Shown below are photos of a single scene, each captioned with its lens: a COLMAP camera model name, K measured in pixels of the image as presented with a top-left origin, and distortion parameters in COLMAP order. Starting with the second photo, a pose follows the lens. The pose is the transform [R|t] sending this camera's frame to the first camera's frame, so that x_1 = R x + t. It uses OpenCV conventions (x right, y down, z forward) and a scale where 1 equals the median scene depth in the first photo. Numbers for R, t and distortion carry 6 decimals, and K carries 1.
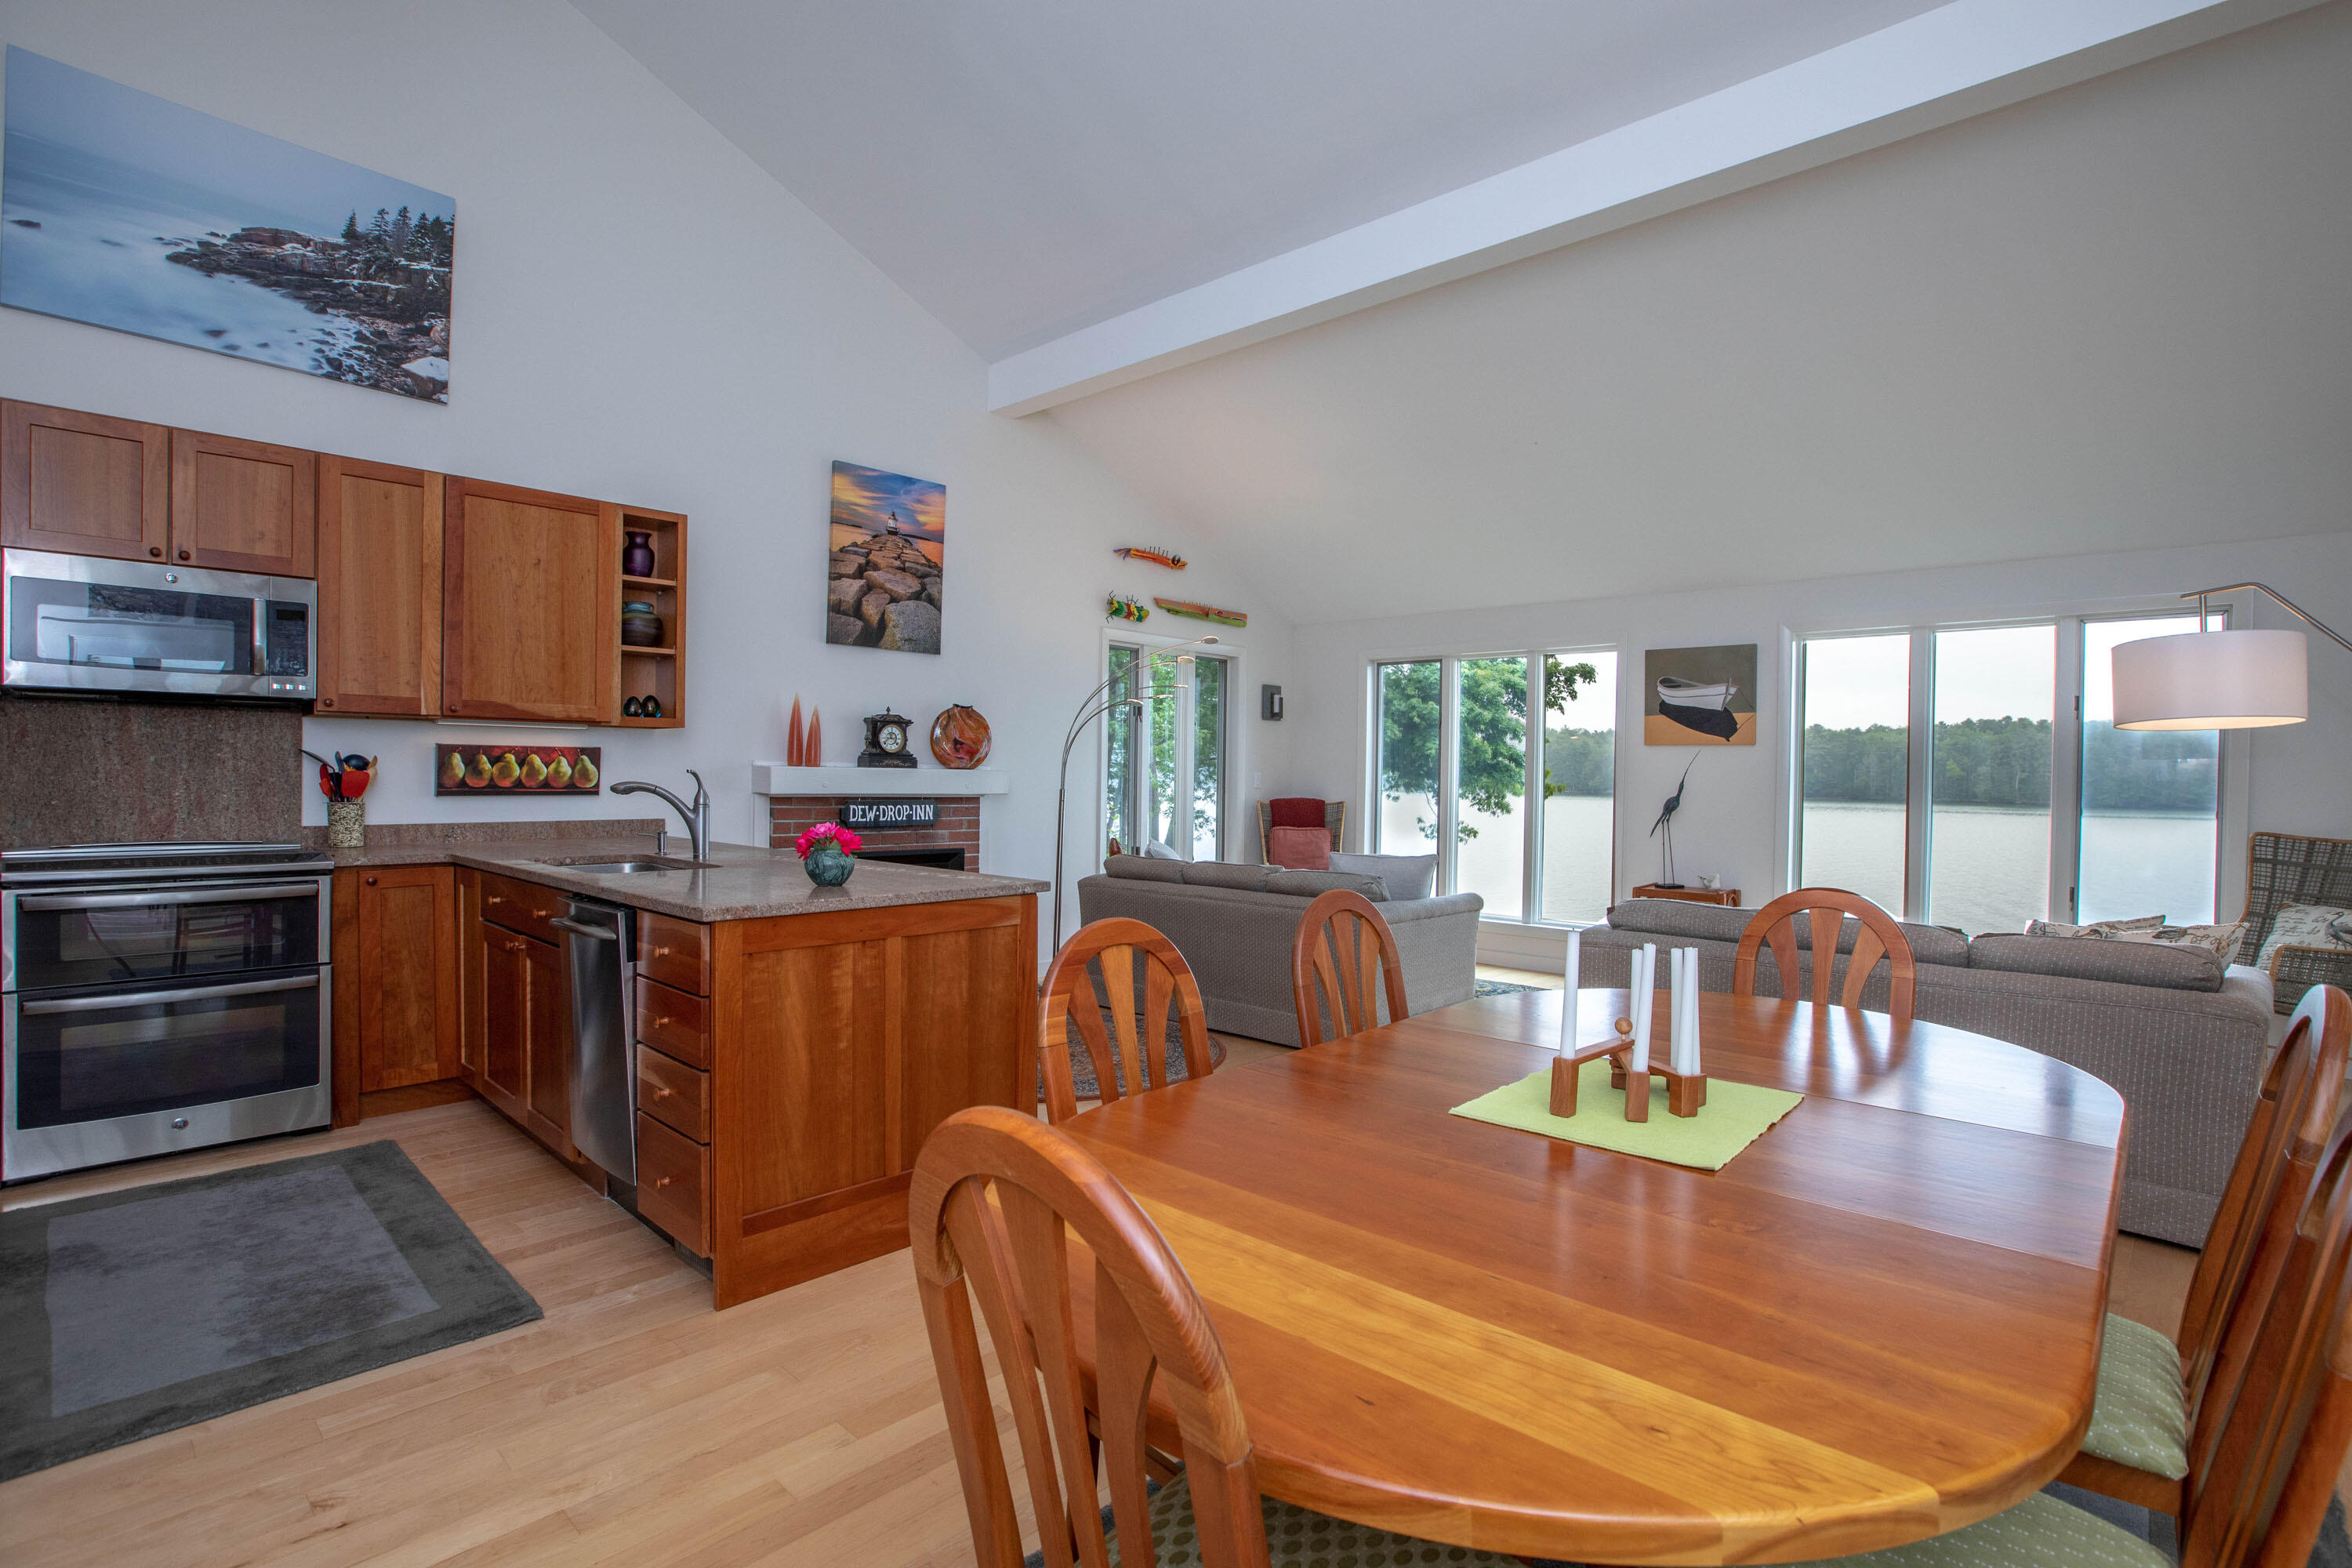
lens RADIAL K [[1174.8, 0, 1224.4], [0, 1174.8, 780.3], [0, 0, 1]] dist [-0.038022, 0.015457]
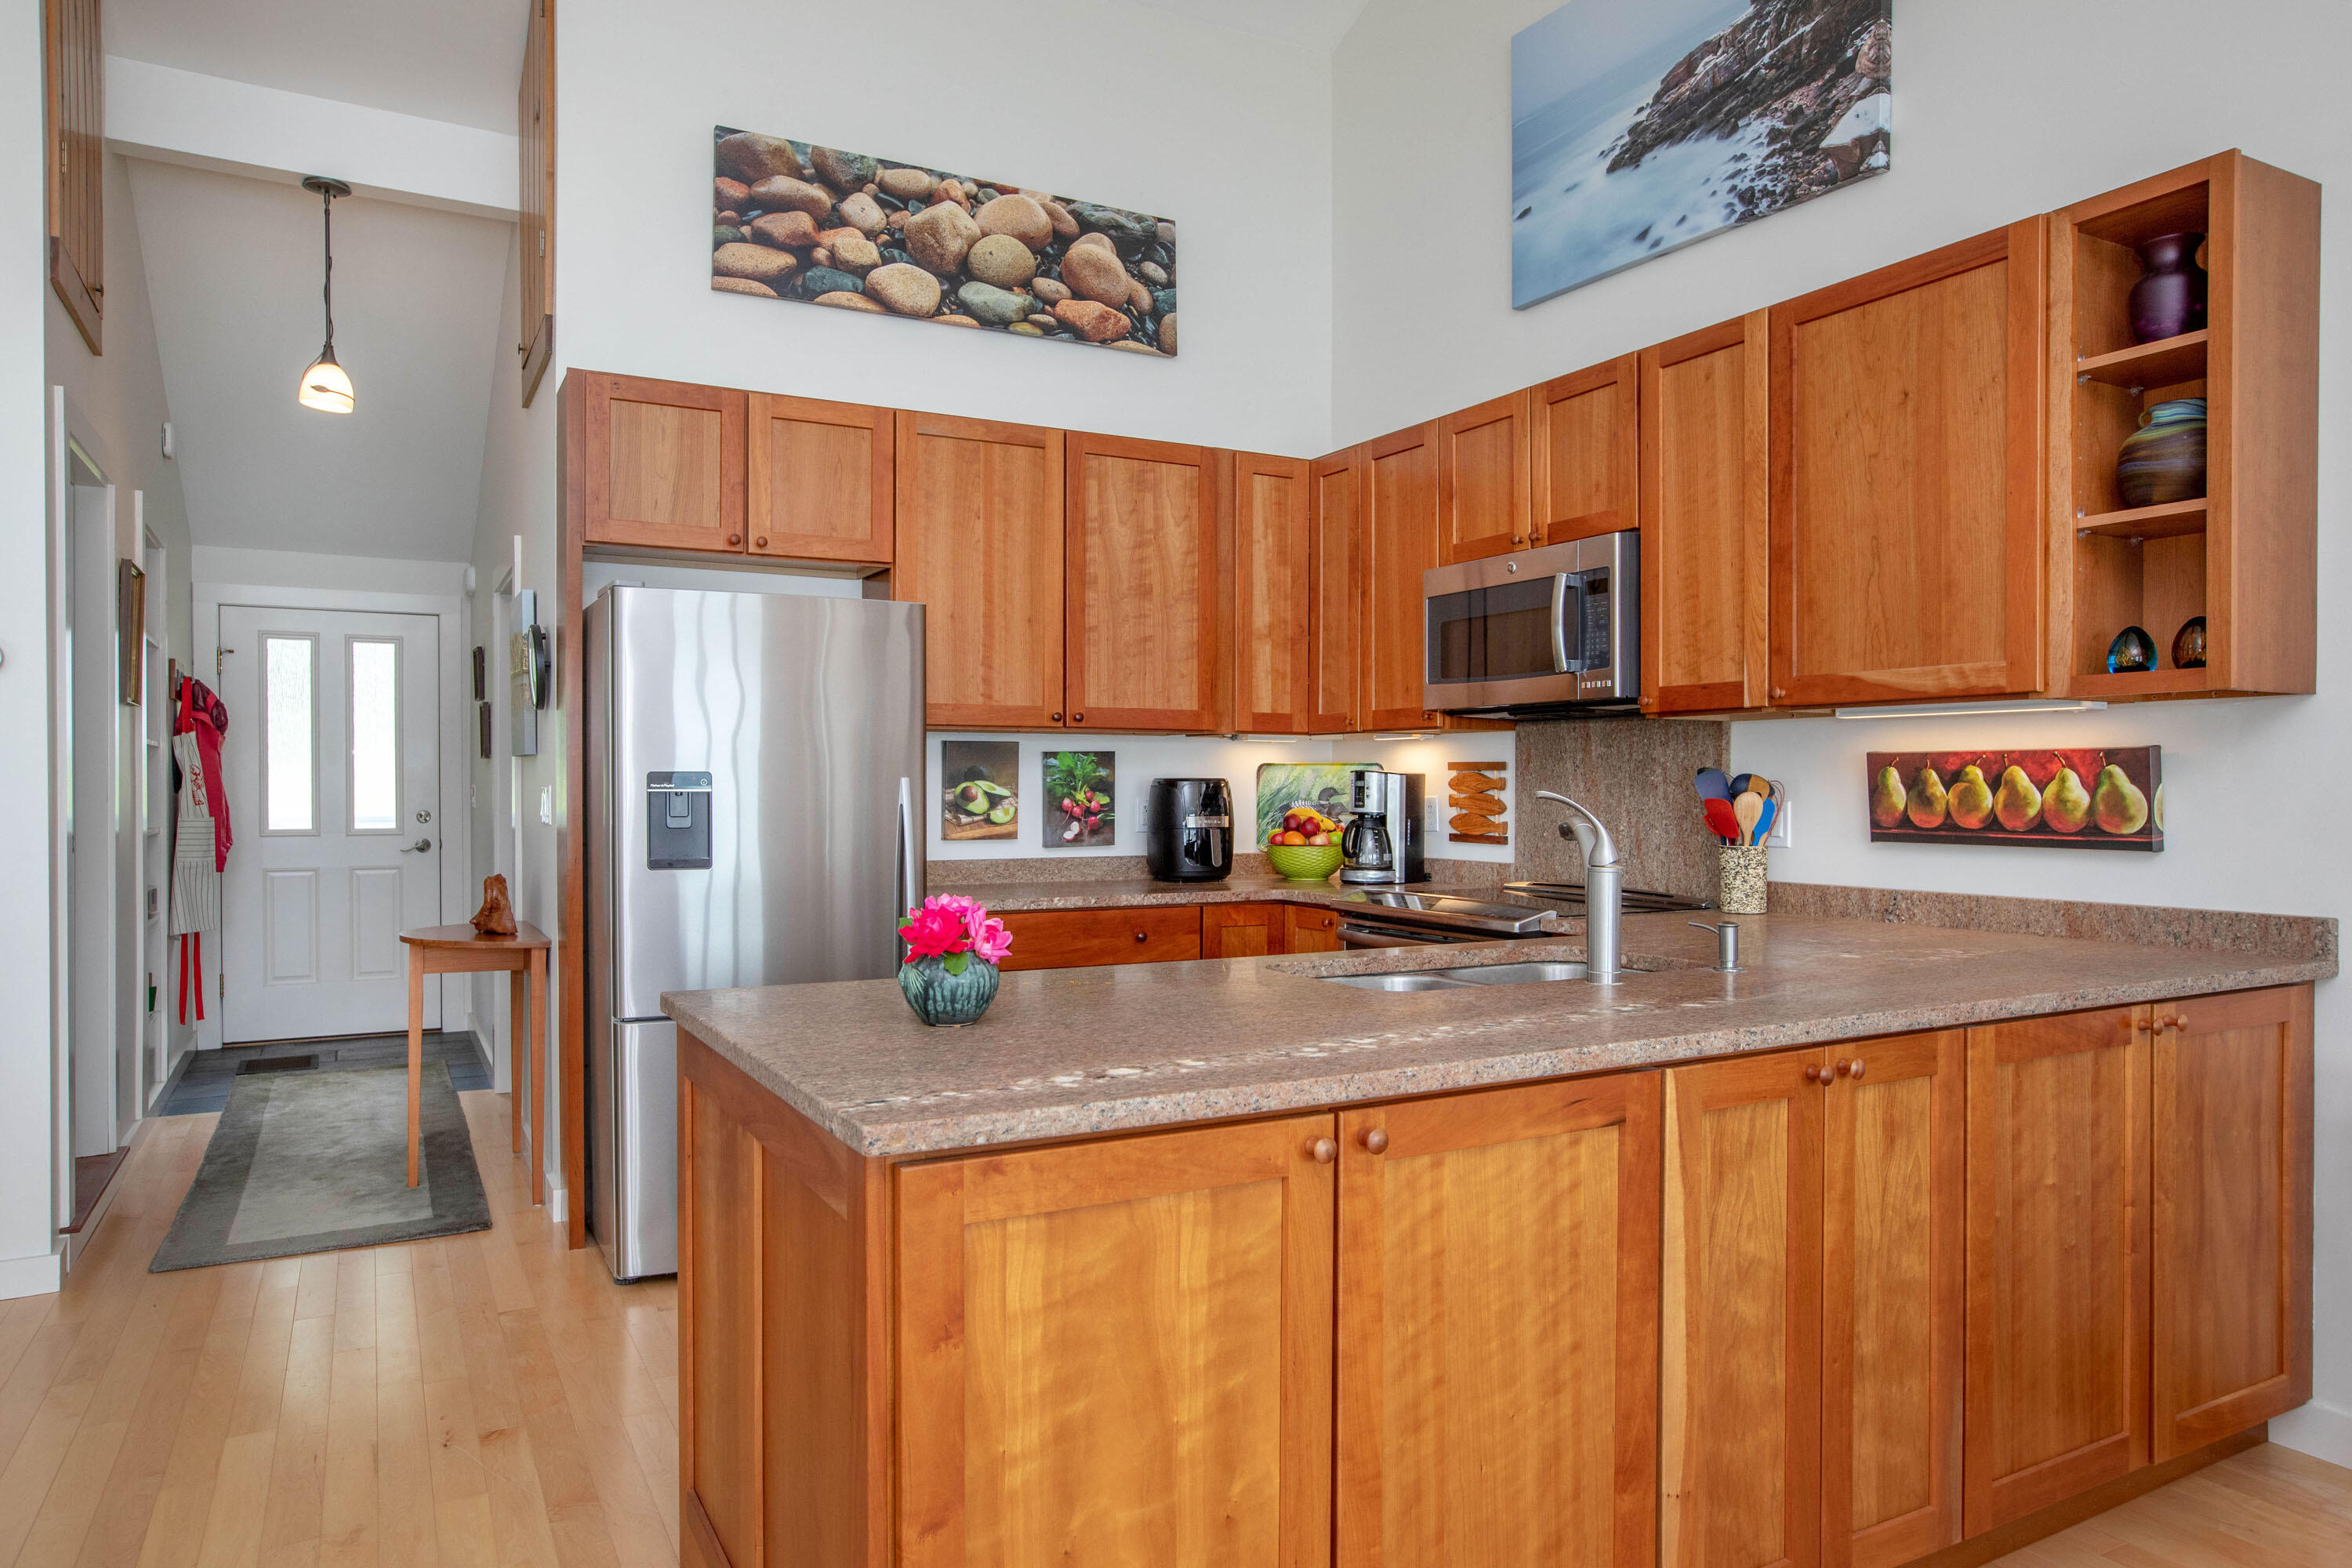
lens RADIAL K [[1446.2, 0, 1155.8], [0, 1446.2, 816.2], [0, 0, 1]] dist [-0.055838, 0.047851]
pose [[-0.338006, 0.005704, -0.941127, 0.097115], [-0.010322, 0.999899, 0.009768, -0.002156], [0.941087, 0.013016, -0.337913, 0.696214]]
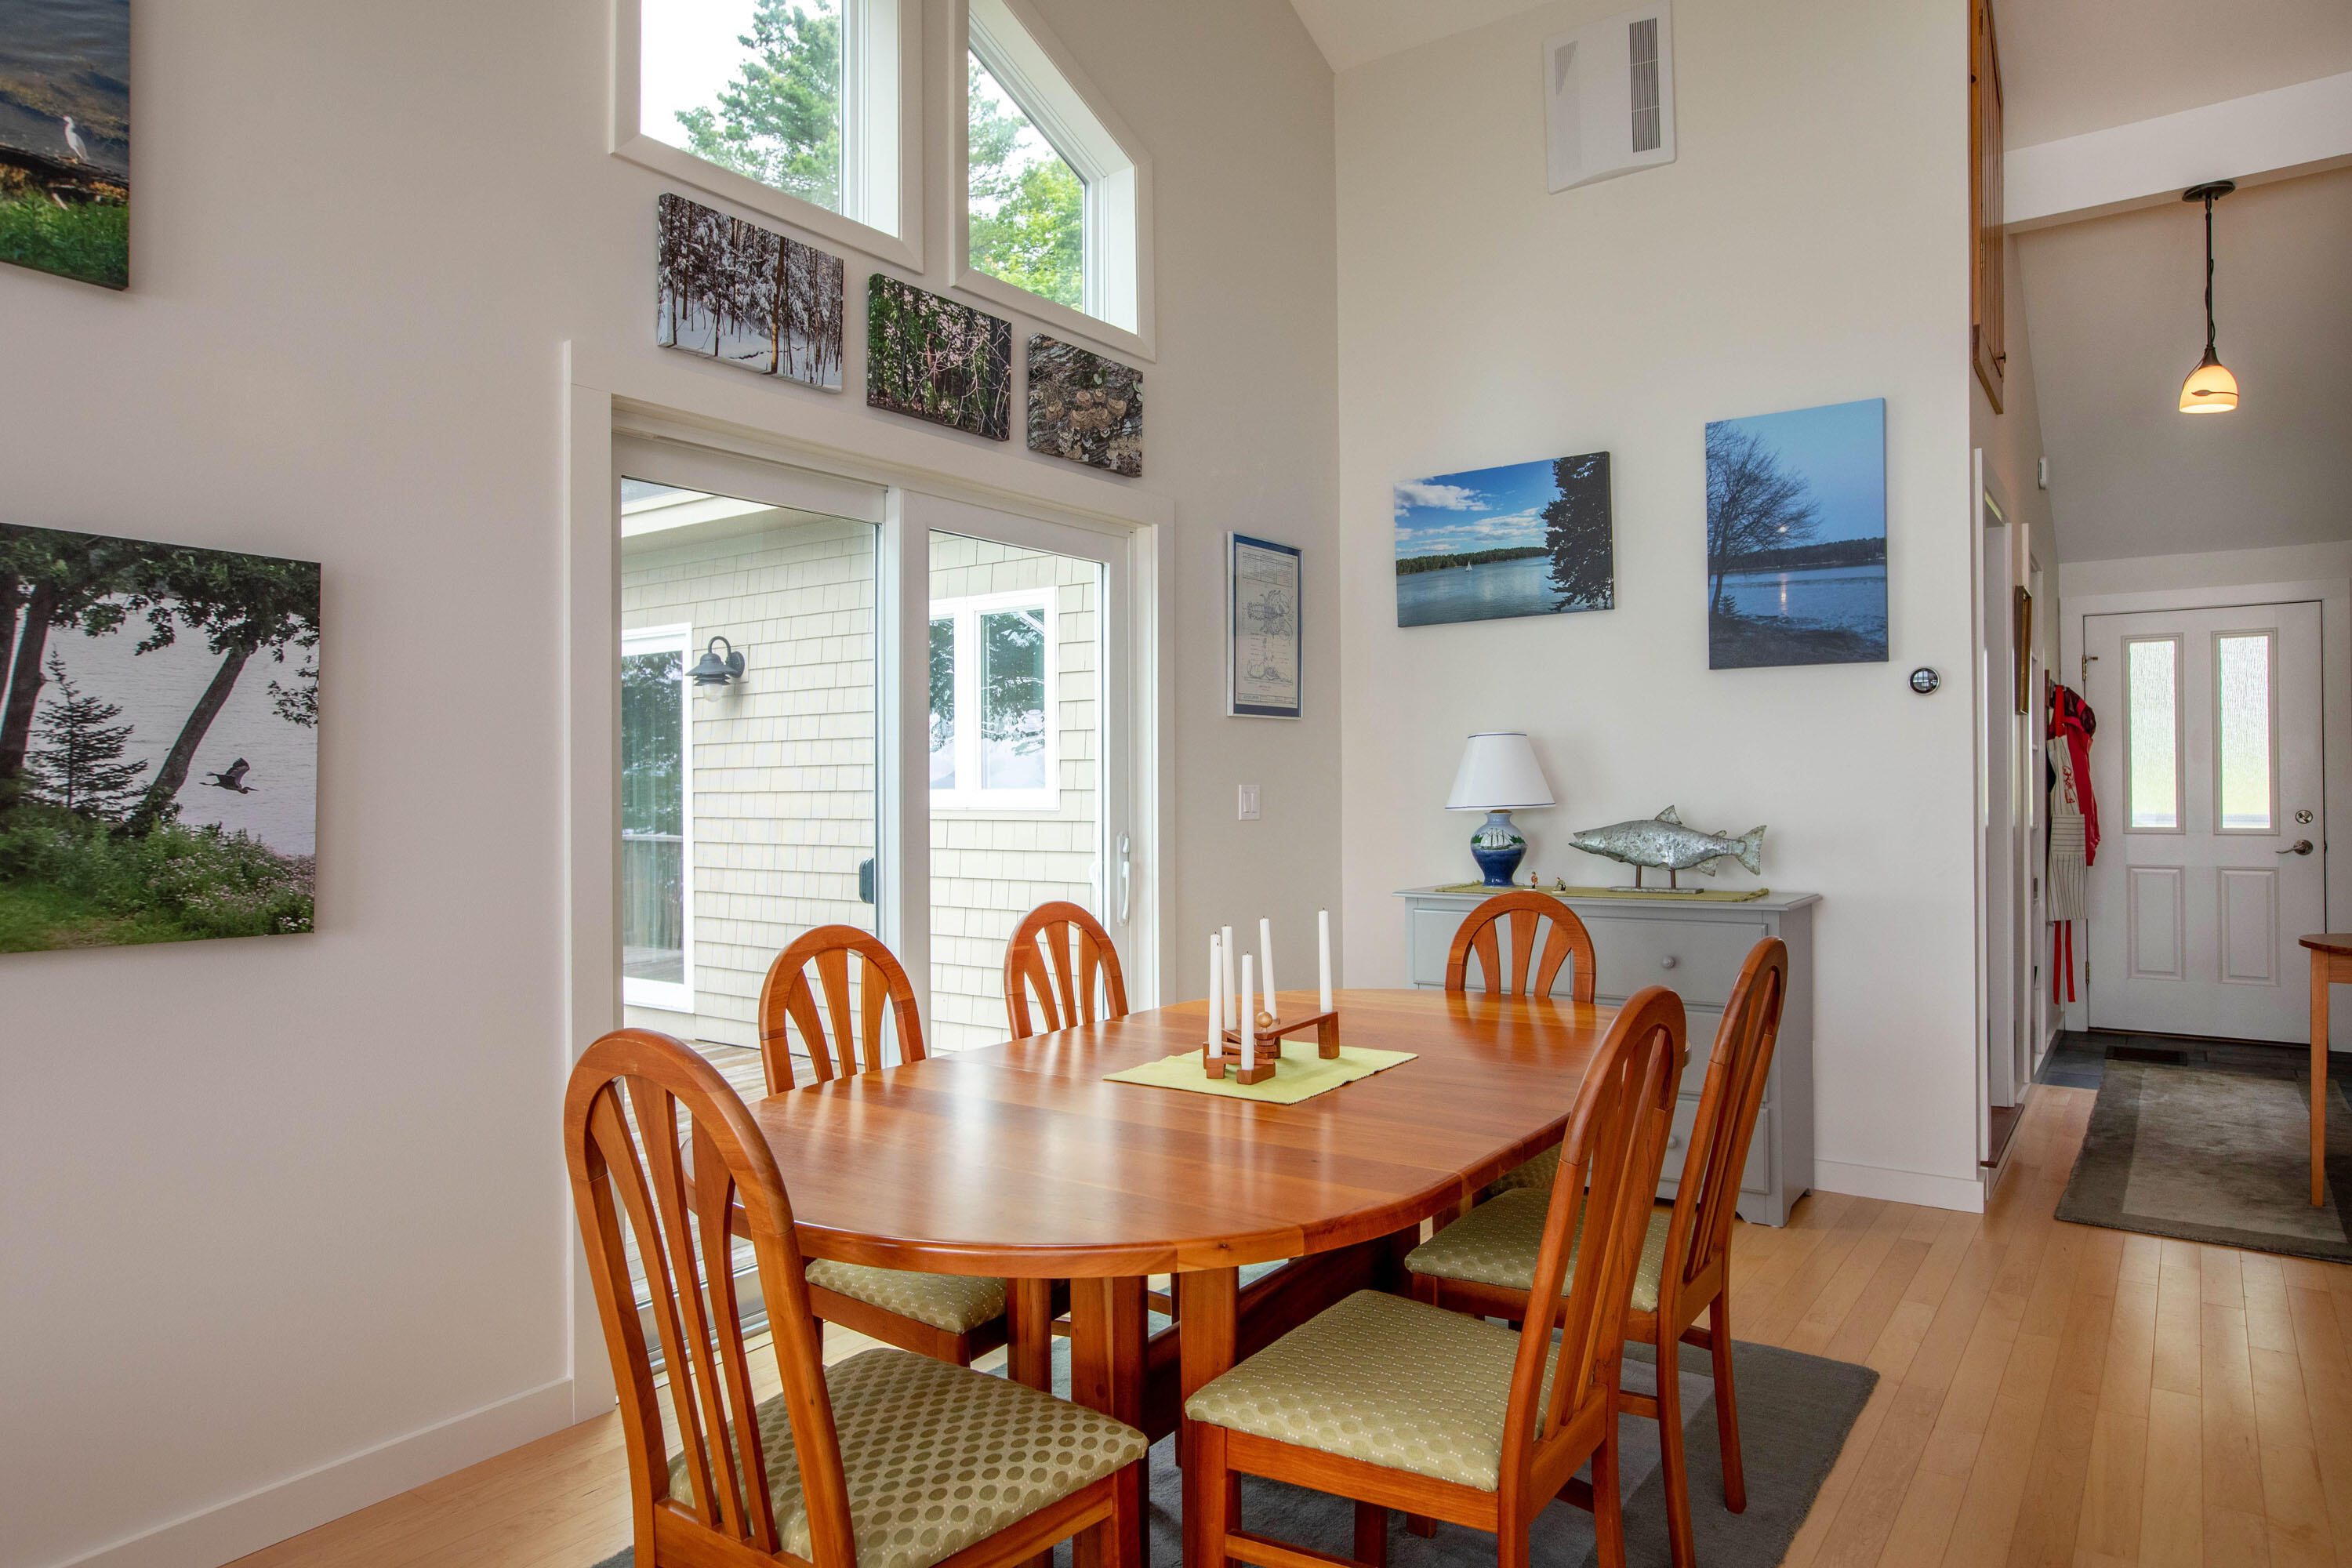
lens RADIAL K [[1446.2, 0, 1213.9], [0, 1446.2, 779.8], [0, 0, 1]] dist [-0.055838, 0.047851]
pose [[-0.993050, -0.007601, -0.117448, 0.154376], [-0.007087, 0.999963, -0.004796, -0.000898], [0.117481, -0.003931, -0.993067, 0.719962]]
